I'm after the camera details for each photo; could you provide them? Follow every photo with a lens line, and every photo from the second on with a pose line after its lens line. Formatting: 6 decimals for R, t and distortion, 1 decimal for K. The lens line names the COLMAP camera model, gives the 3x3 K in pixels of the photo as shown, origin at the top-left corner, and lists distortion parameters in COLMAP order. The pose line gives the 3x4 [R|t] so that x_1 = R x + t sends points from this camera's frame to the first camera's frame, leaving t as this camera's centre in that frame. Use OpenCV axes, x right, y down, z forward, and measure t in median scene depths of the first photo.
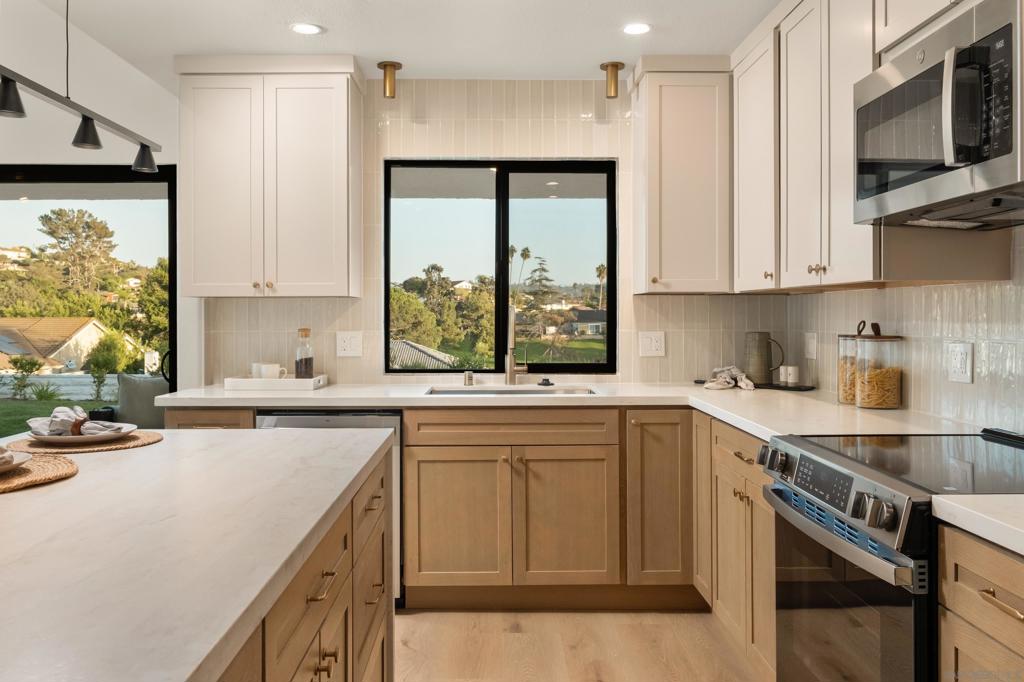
lens RADIAL K [[830.7, 0, 508.3], [0, 830.7, 314.4], [0, 0, 1]] dist [-0.006489, -0.000105]
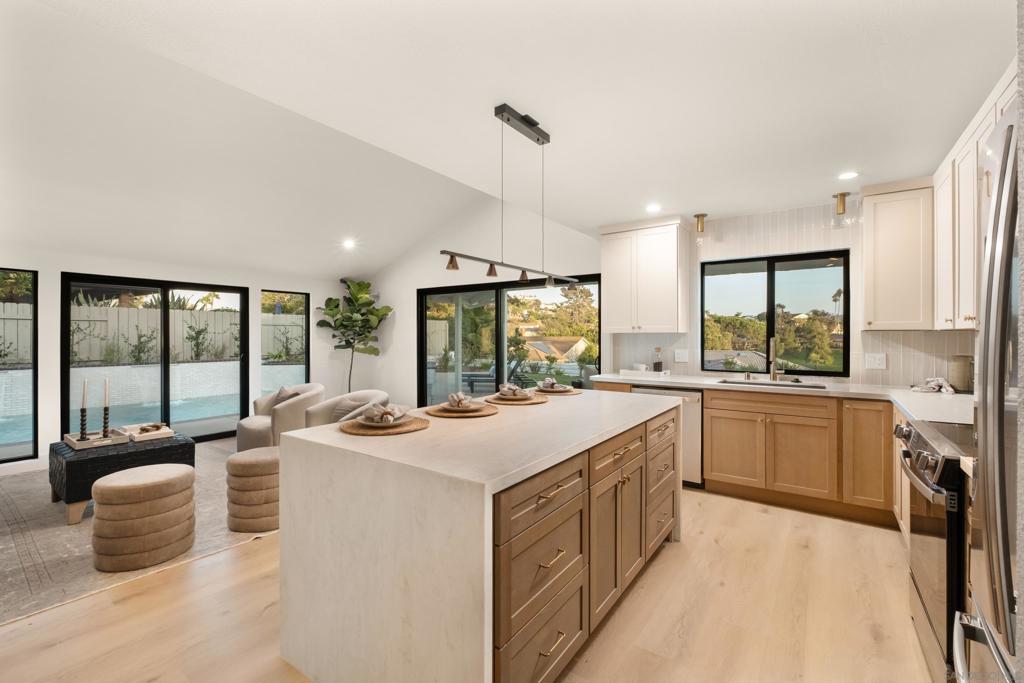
lens RADIAL K [[449.1, 0, 504.4], [0, 449.1, 336.6], [0, 0, 1]] dist [0.000552, 0.000097]
pose [[0.802097, 0.003925, -0.597180, 0.118322], [-0.001497, 0.999988, 0.004561, -0.015279], [0.597191, -0.002764, 0.802094, -0.134116]]
